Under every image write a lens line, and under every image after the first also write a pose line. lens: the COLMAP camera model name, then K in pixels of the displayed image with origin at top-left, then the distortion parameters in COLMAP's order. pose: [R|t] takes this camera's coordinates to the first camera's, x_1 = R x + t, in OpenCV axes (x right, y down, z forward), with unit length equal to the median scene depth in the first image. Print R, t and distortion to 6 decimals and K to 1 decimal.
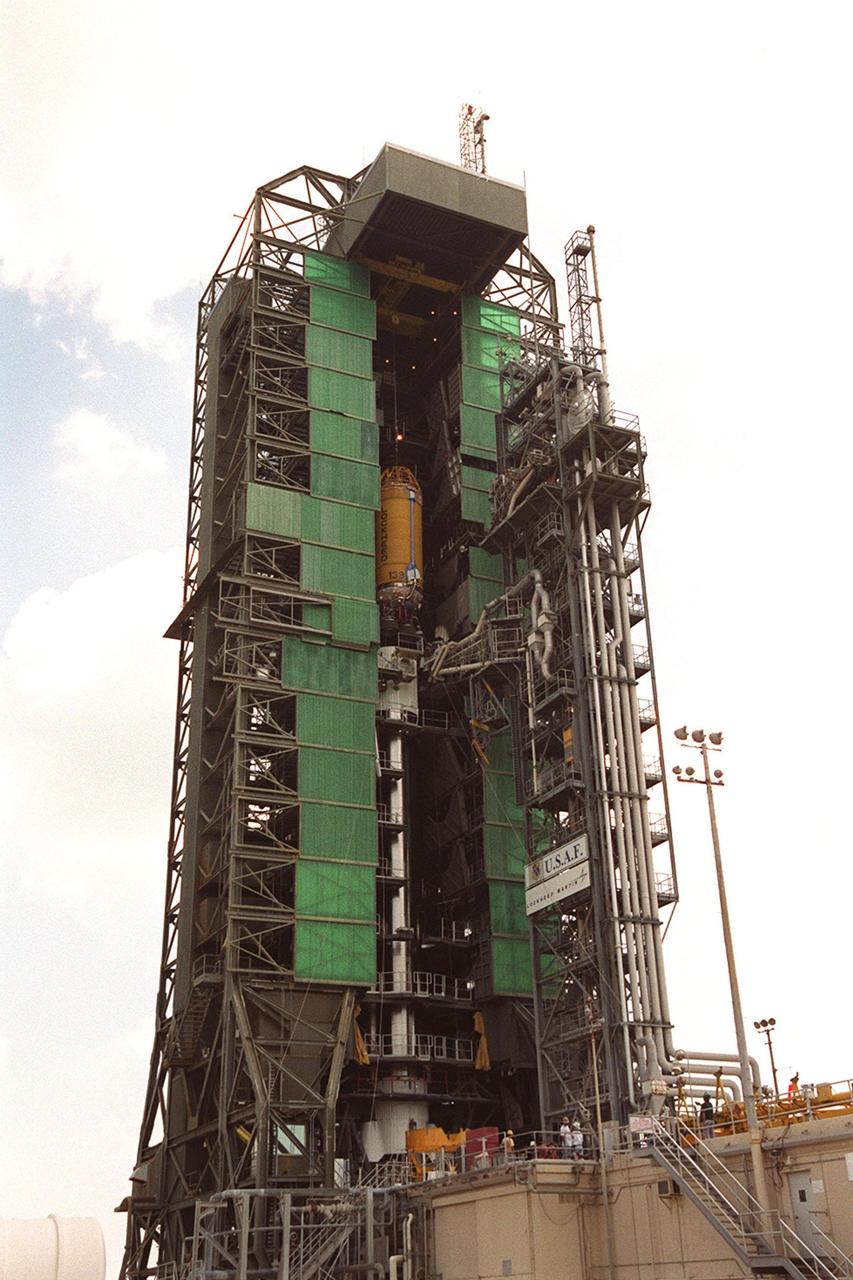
lens RADIAL K [[1373.1, 0, 418.4], [0, 1373.1, 638.7], [0, 0, 1]] dist [0.074226, 0.000000]
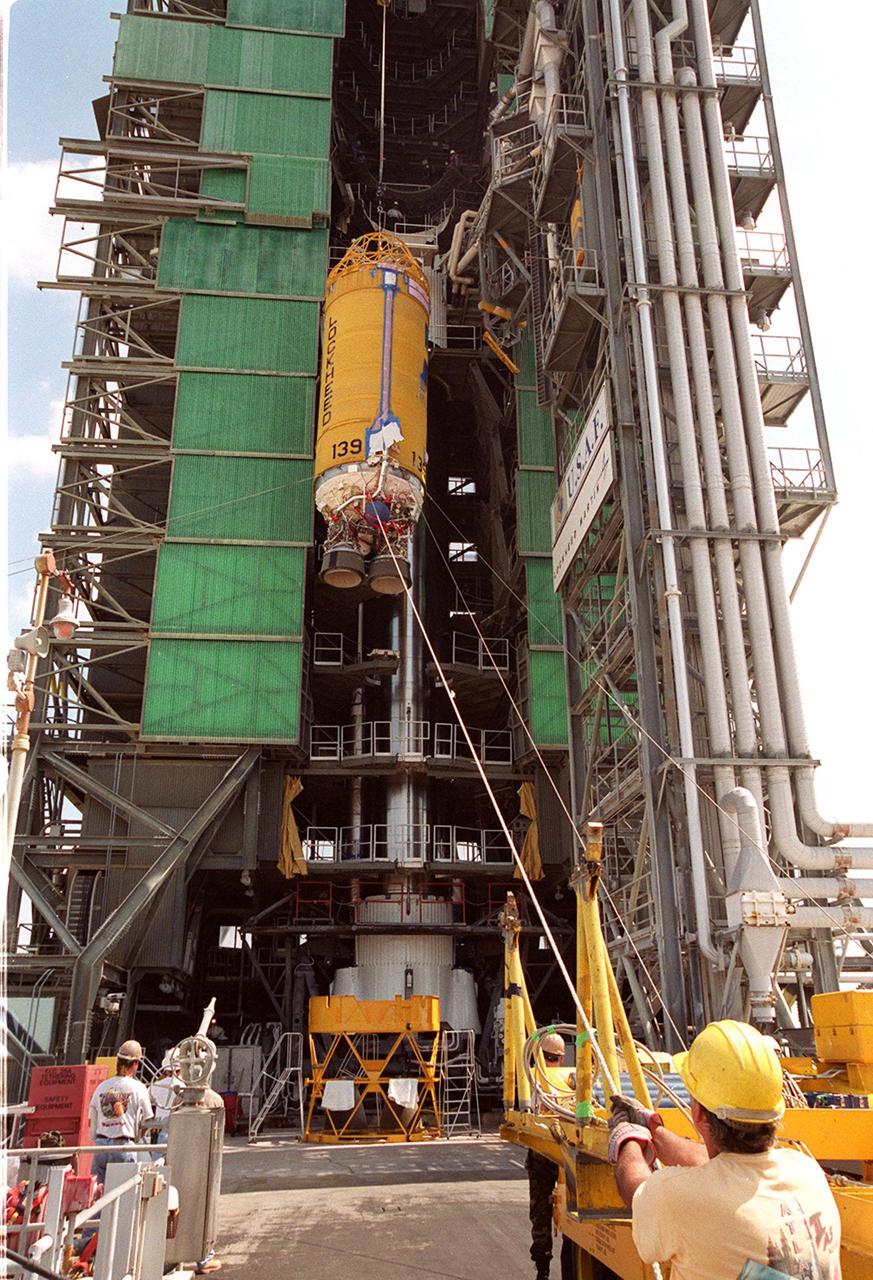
lens RADIAL K [[1057.2, 0, 443.6], [0, 1057.2, 630.9], [0, 0, 1]] dist [-0.012932, 0.031317]
pose [[0.944998, -0.105819, -0.309484, 0.162313], [0.126970, 0.990698, 0.048955, 0.190039], [0.301425, -0.085558, 0.949644, 0.602173]]
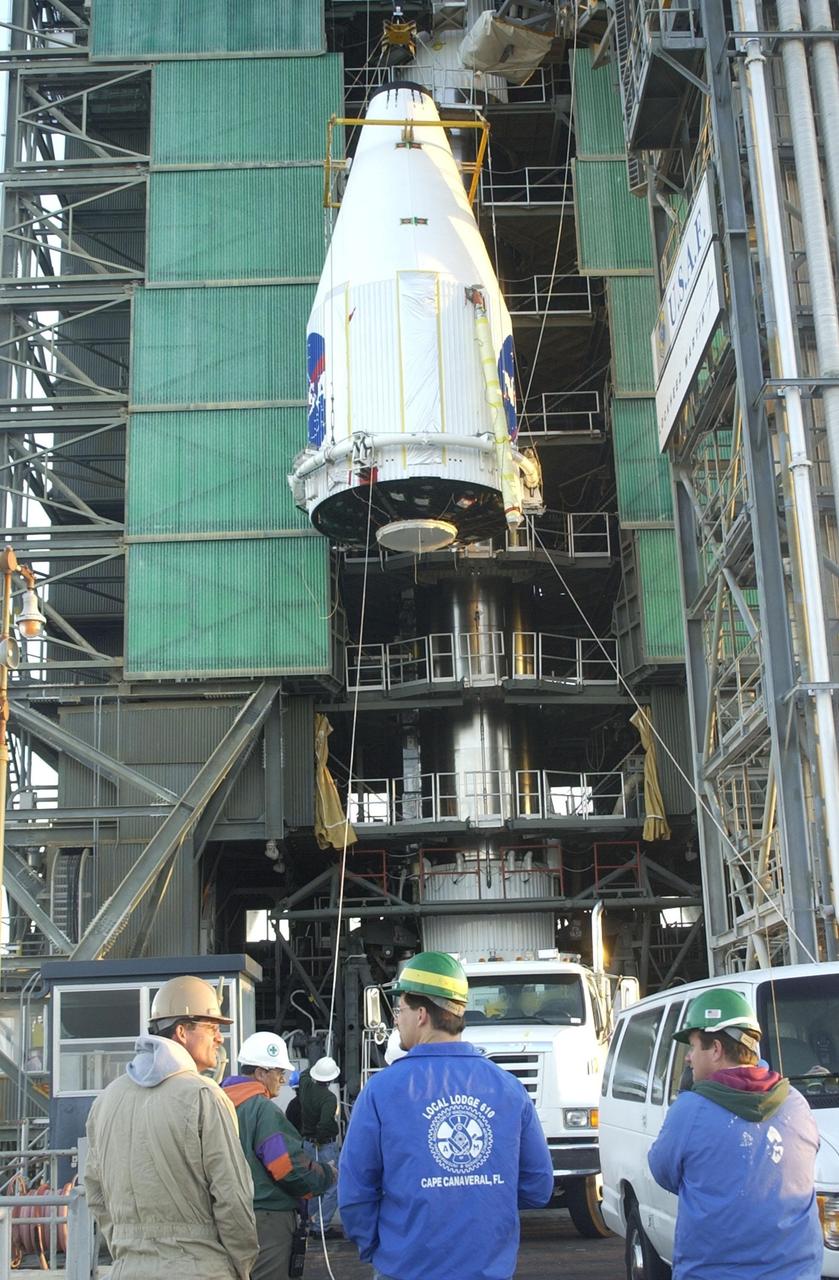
lens RADIAL K [[1570.9, 0, 427.3], [0, 1570.9, 640.7], [0, 0, 1]] dist [-0.028920, 0.000000]
pose [[0.910066, -0.117378, -0.397495, 0.188563], [0.188155, 0.971542, 0.143891, 0.175948], [0.369294, -0.205741, 0.906252, 0.565299]]
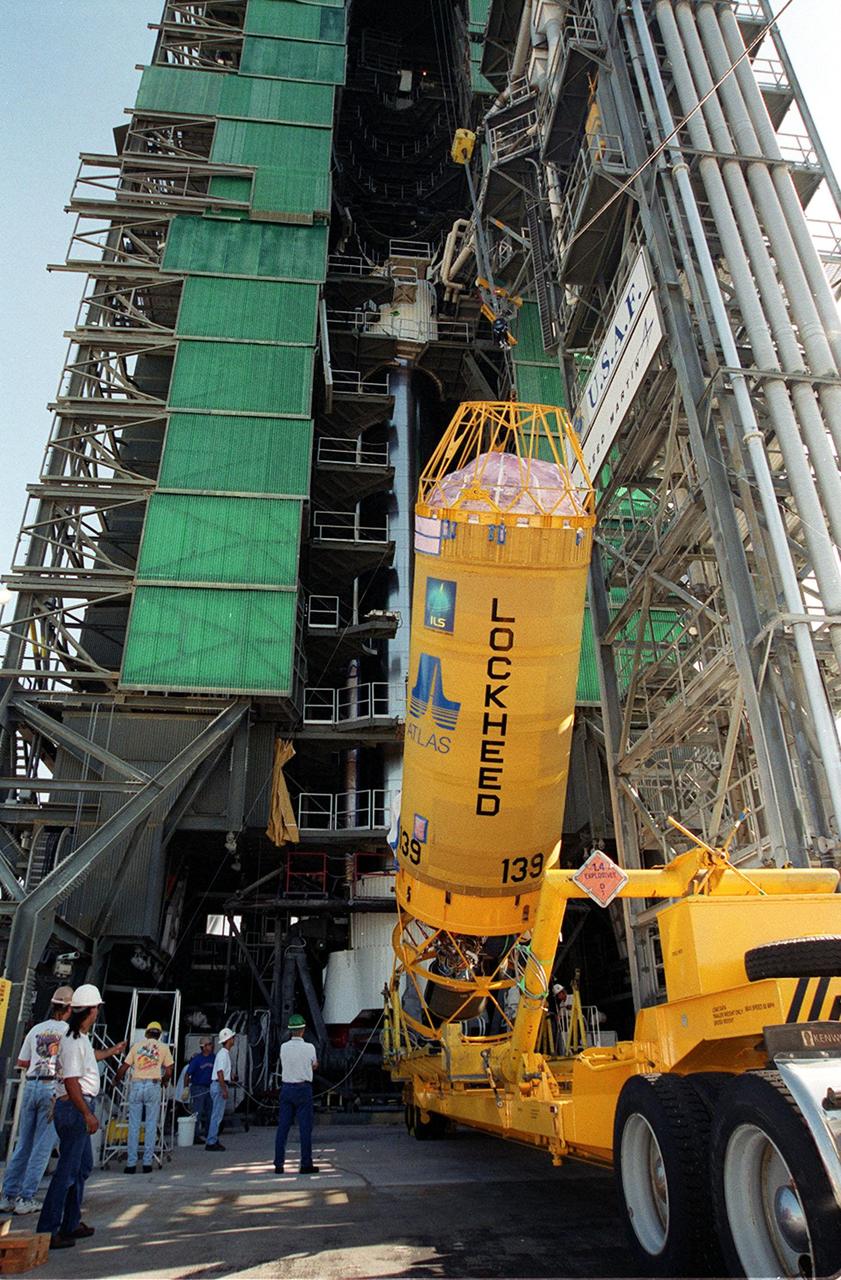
lens RADIAL K [[855.1, 0, 415.2], [0, 855.1, 639.6], [0, 0, 1]] dist [-0.076806, 0.016966]
pose [[0.947010, -0.133694, -0.292059, 0.108198], [0.126341, 0.991011, -0.043982, 0.247856], [0.295314, 0.004752, 0.955388, 0.698271]]
